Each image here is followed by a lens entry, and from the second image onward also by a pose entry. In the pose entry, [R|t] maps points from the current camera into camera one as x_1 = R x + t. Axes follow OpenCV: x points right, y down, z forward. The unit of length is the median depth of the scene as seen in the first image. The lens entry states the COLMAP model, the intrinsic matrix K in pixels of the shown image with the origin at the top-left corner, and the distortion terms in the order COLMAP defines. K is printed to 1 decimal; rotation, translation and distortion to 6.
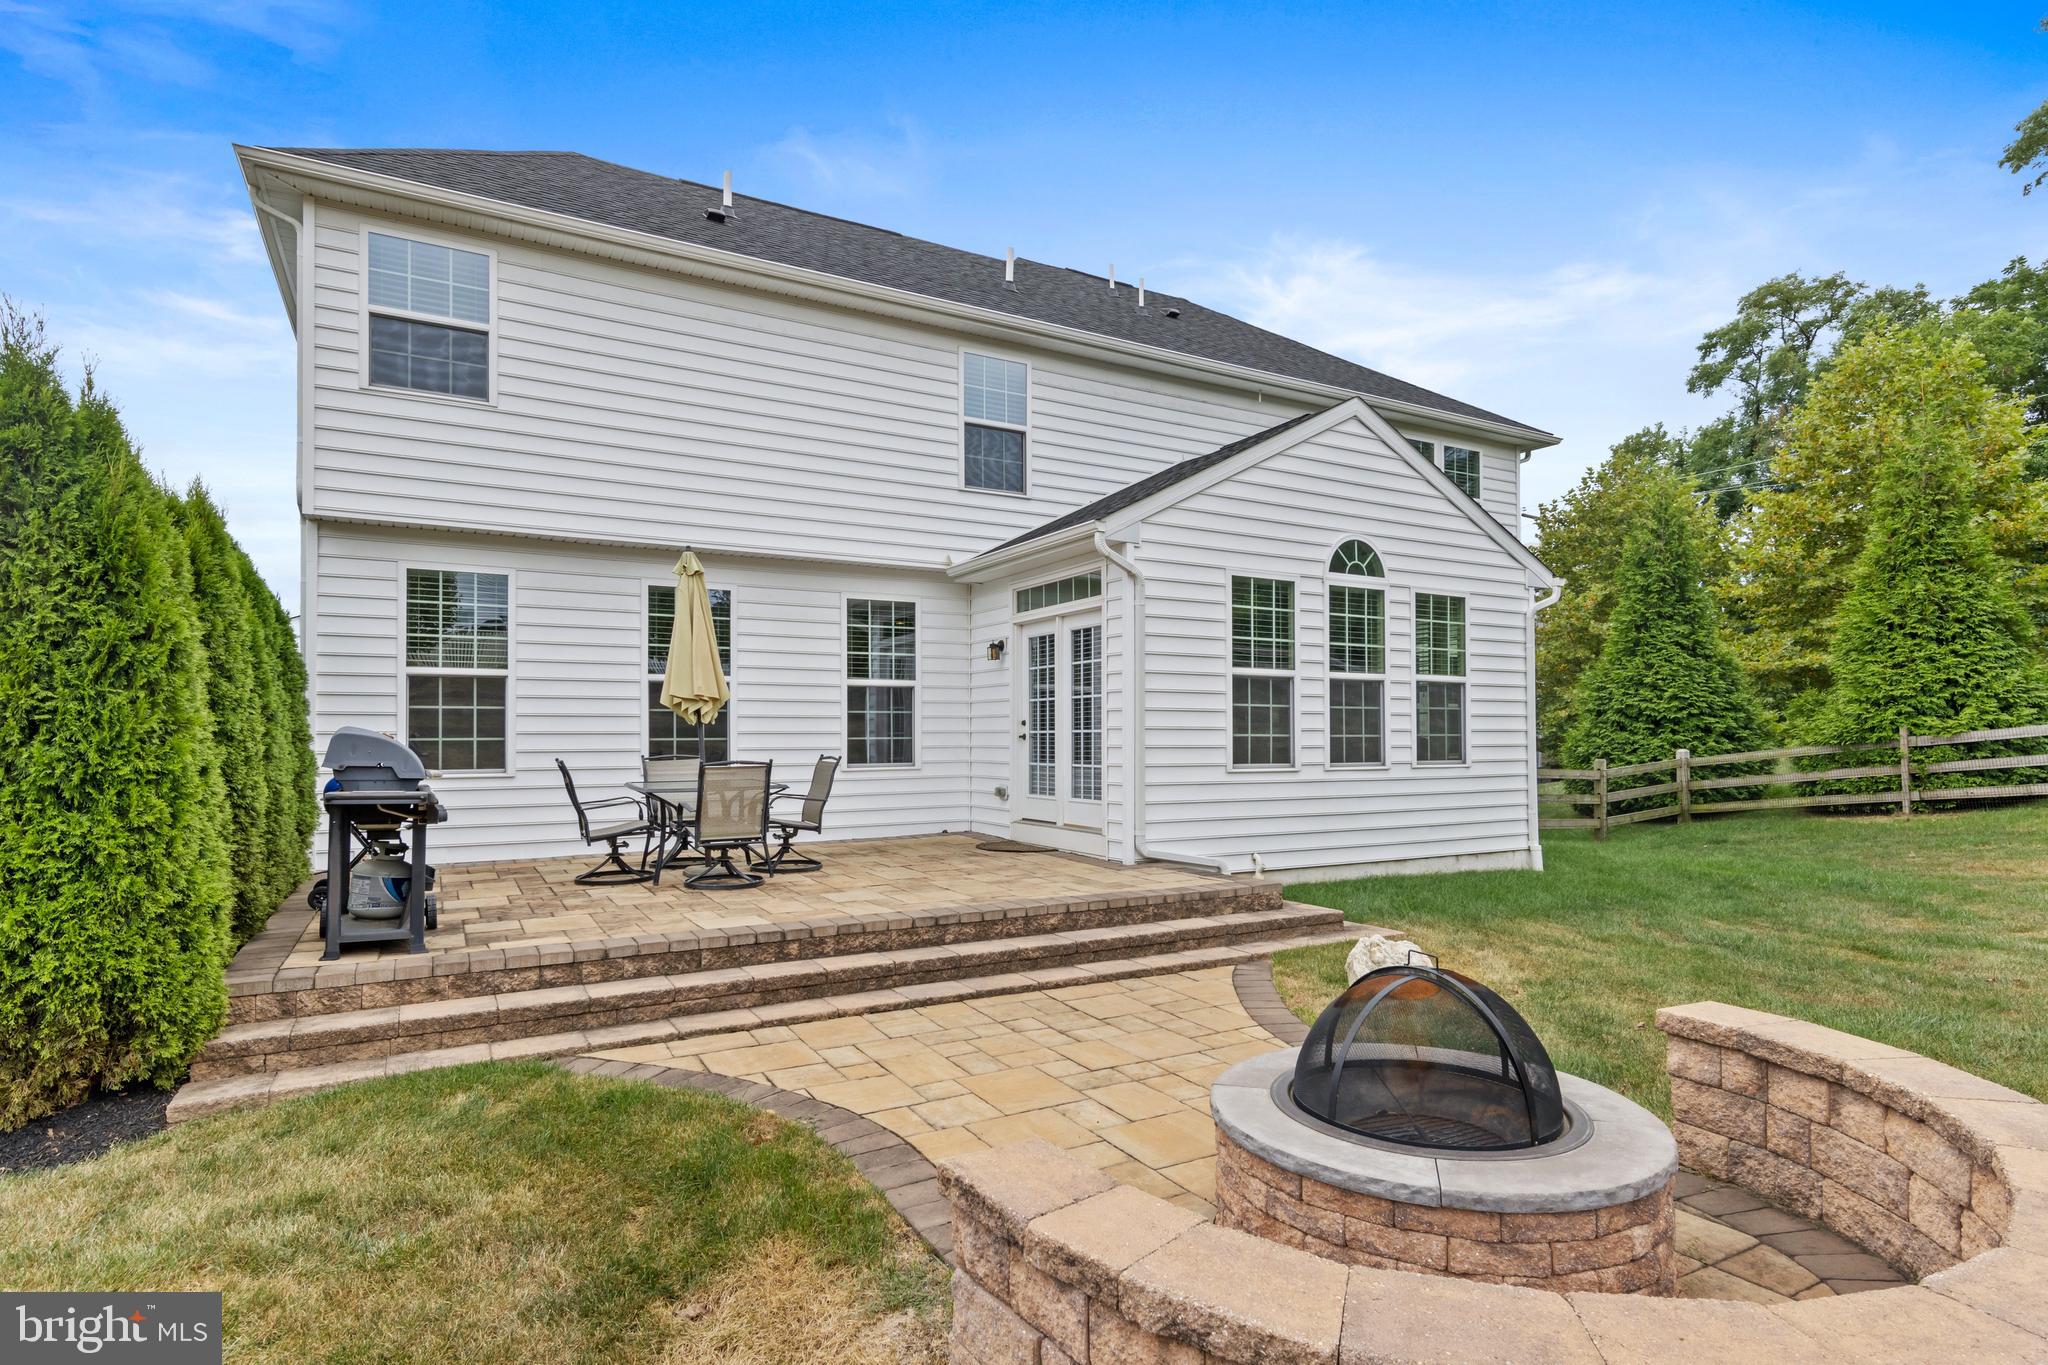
lens RADIAL K [[1055.1, 0, 1021.2], [0, 1055.1, 702.2], [0, 0, 1]] dist [0.009231, -0.001524]
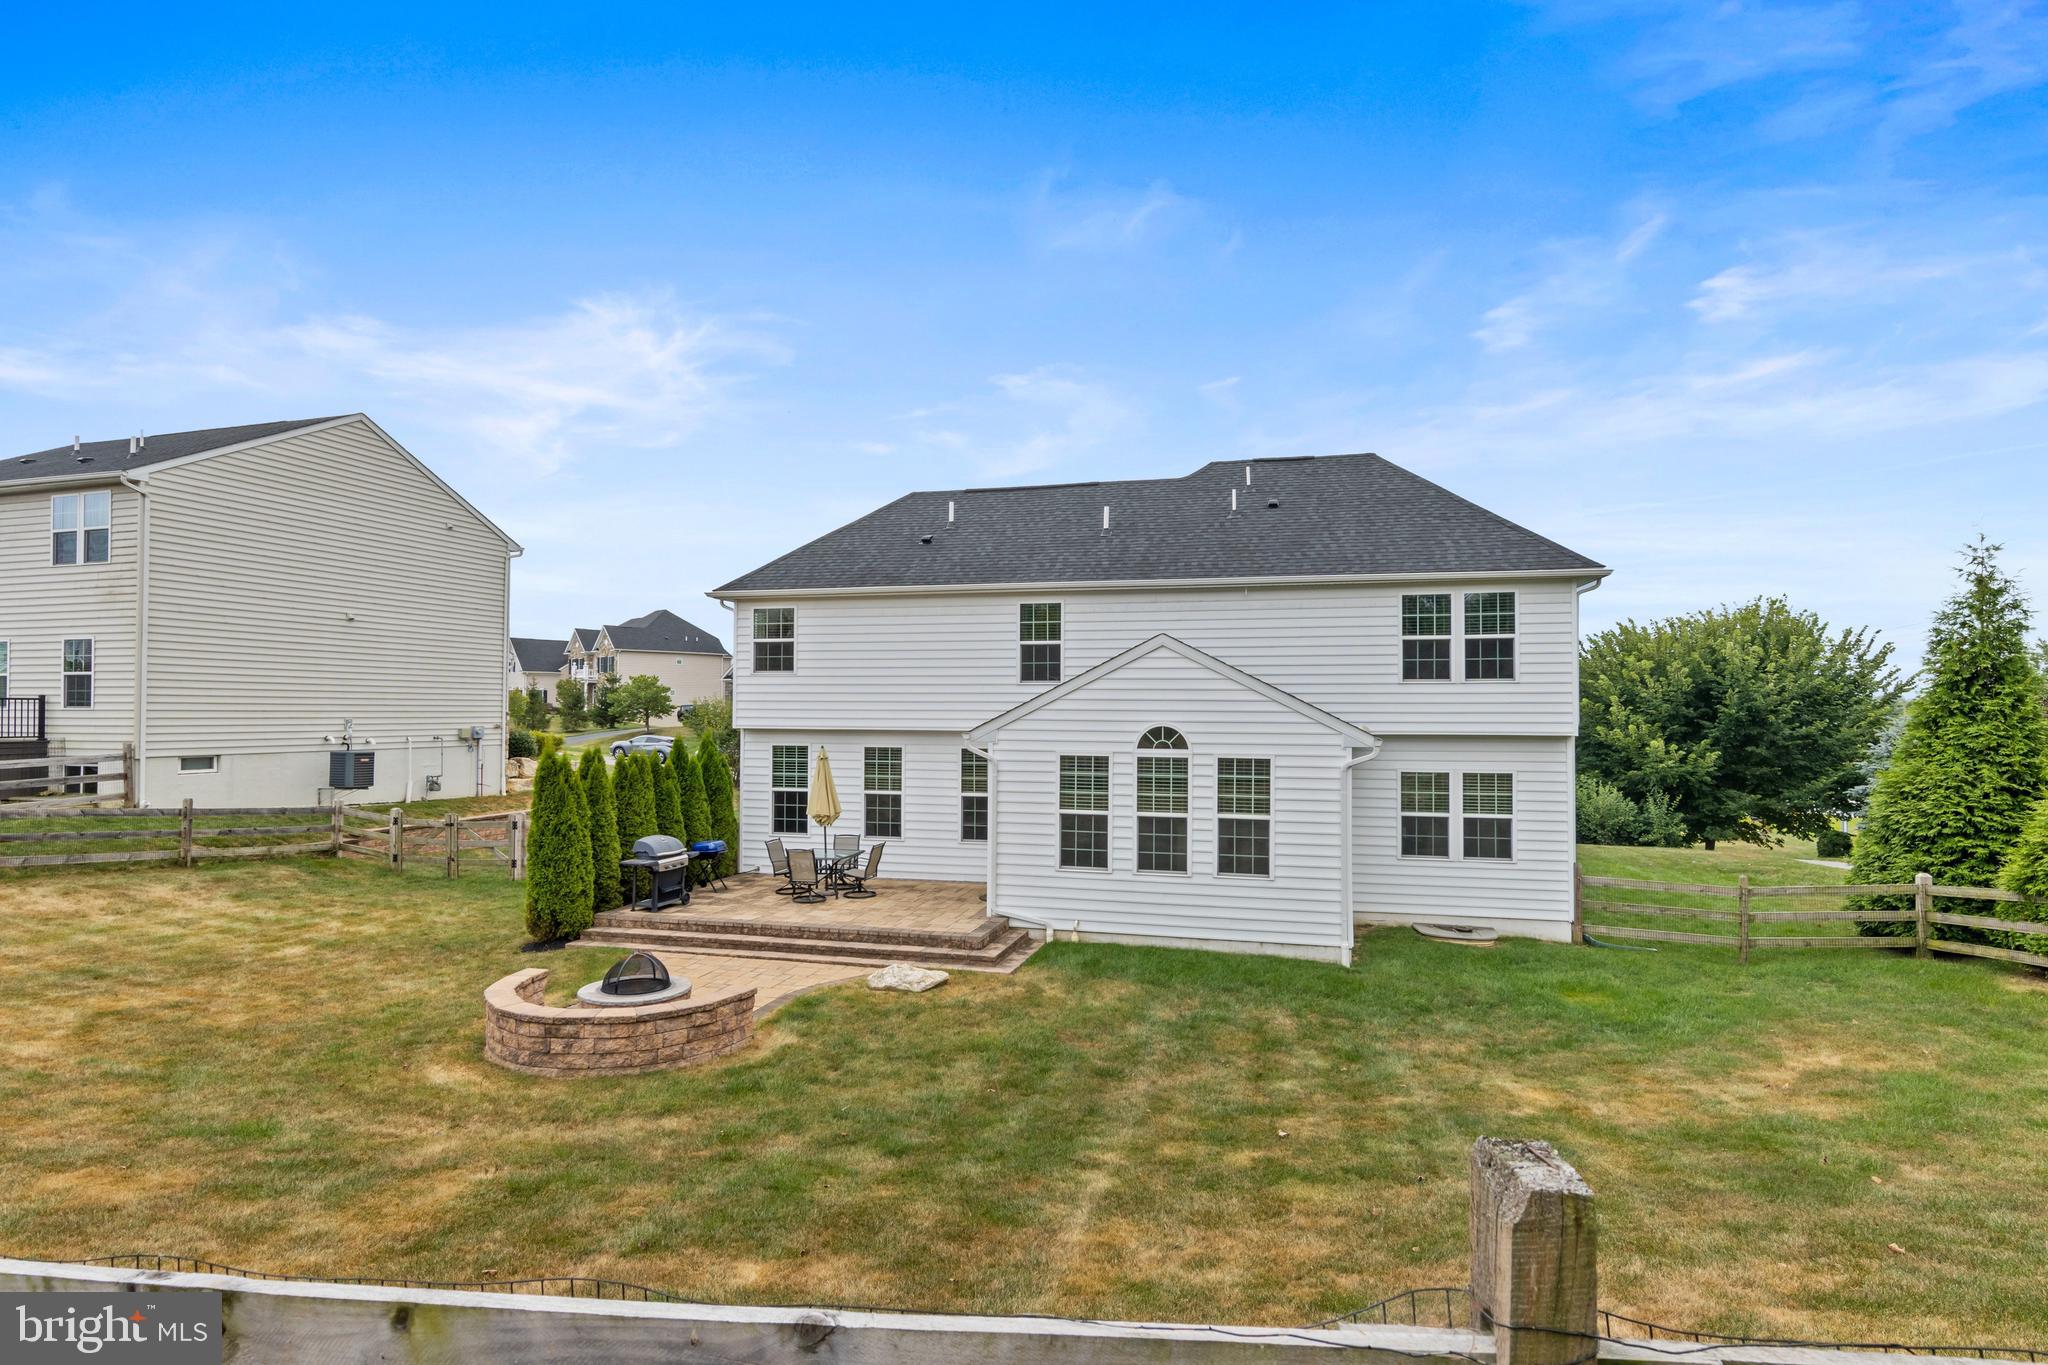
lens RADIAL K [[1051.6, 0, 1025.1], [0, 1051.6, 676.4], [0, 0, 1]] dist [0.009820, -0.000470]
pose [[0.725505, -0.017654, -0.687991, 1.191818], [0.014446, 0.999841, -0.010423, -0.206324], [0.688066, -0.002377, 0.725645, -0.245595]]
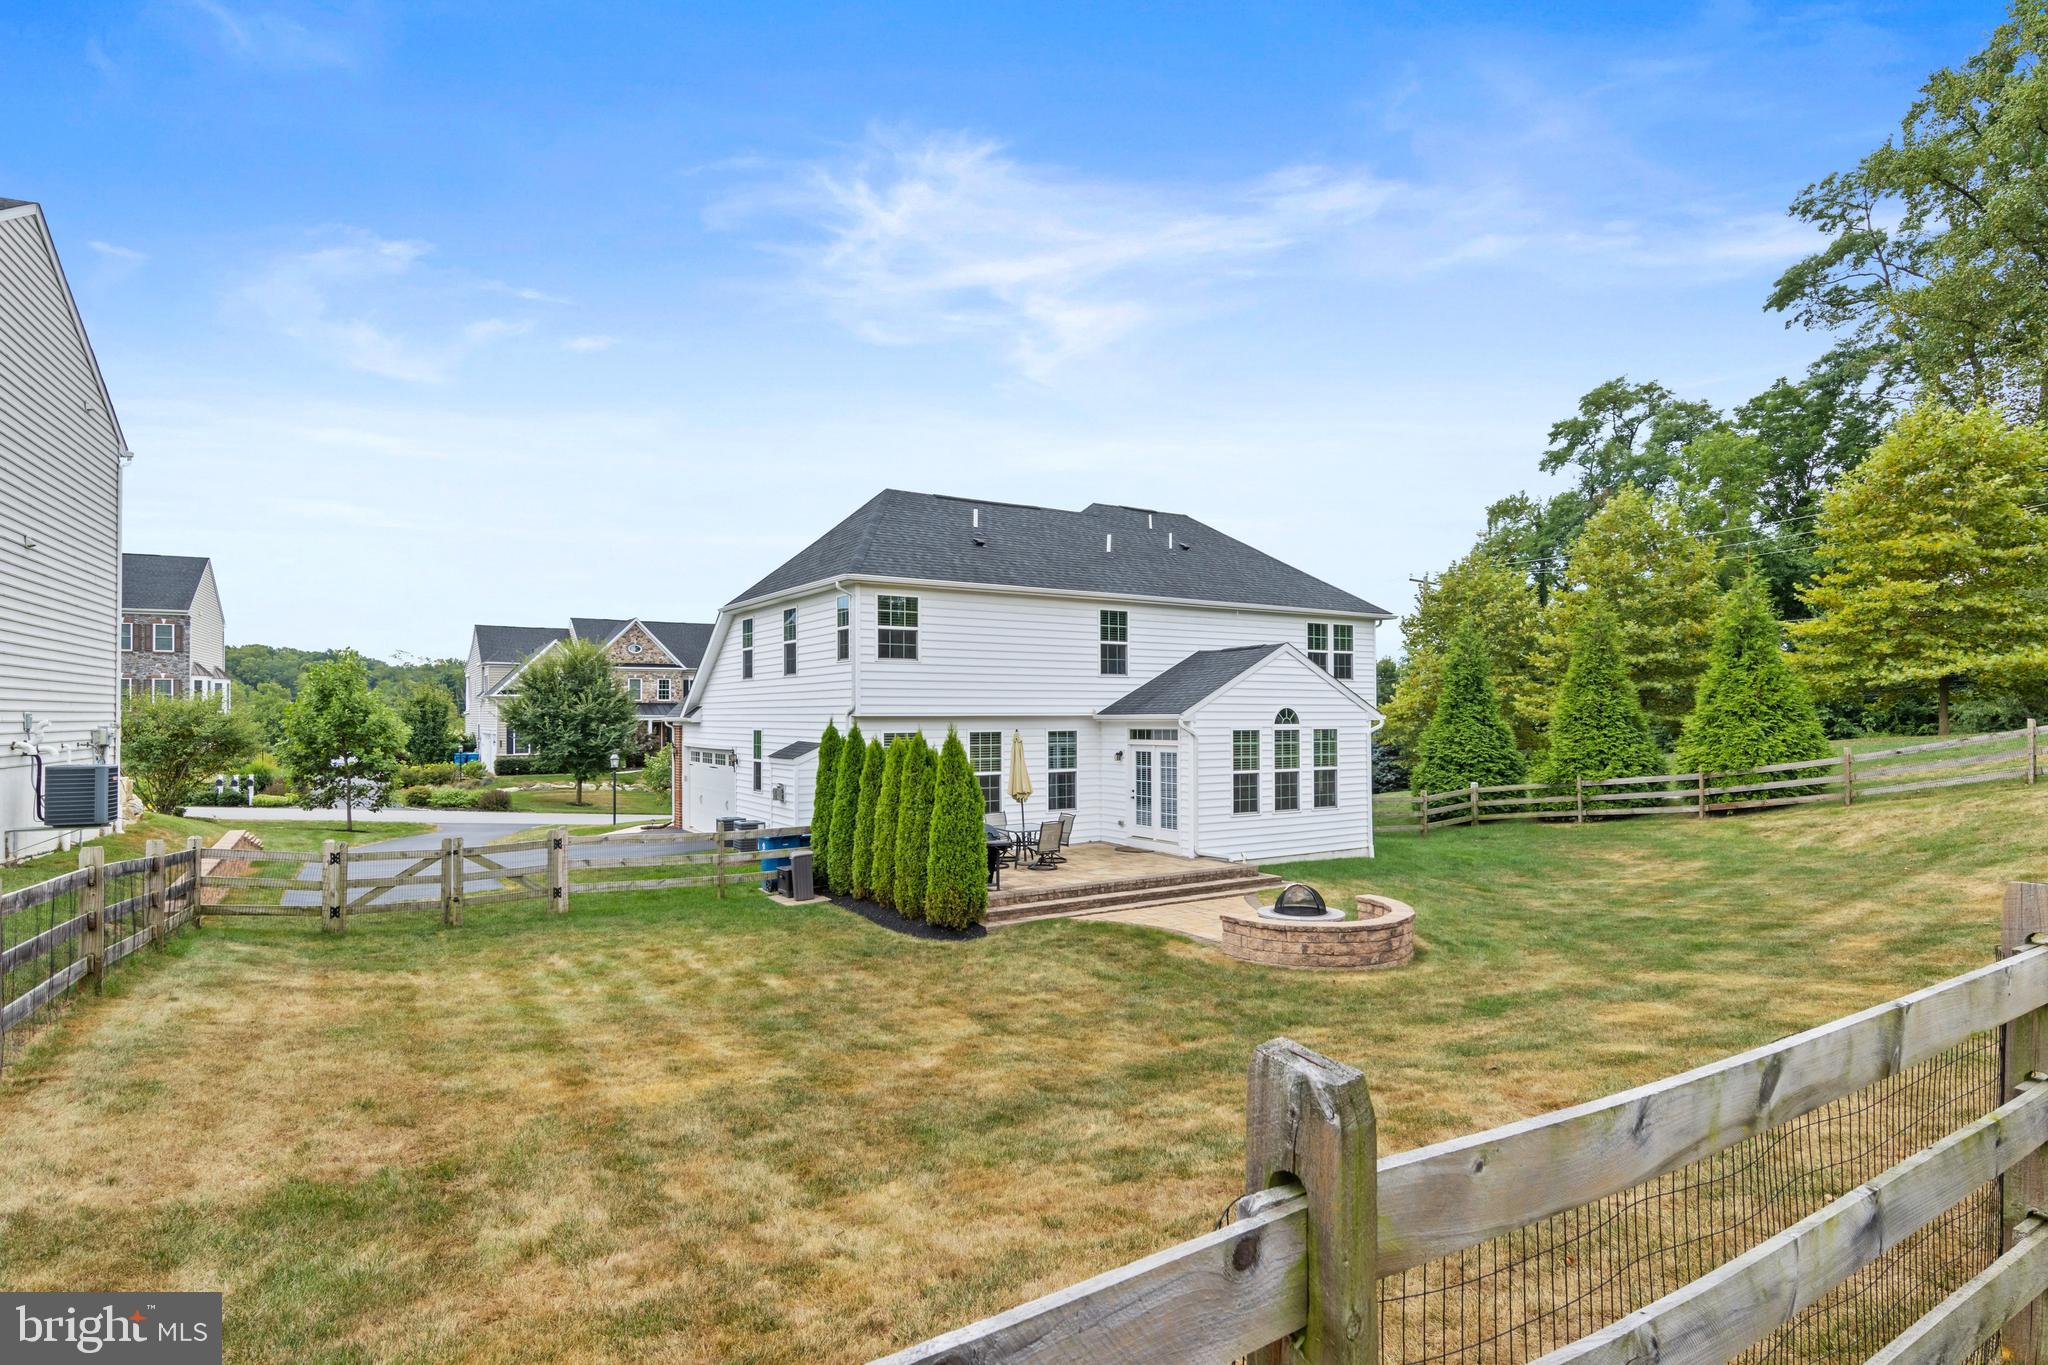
lens RADIAL K [[1051.6, 0, 1025.1], [0, 1051.6, 676.4], [0, 0, 1]] dist [0.009820, -0.000470]
pose [[0.997822, 0.001467, 0.065944, -0.356010], [-0.001147, 0.999987, -0.004891, -0.200981], [-0.065950, 0.004804, 0.997811, -1.105755]]
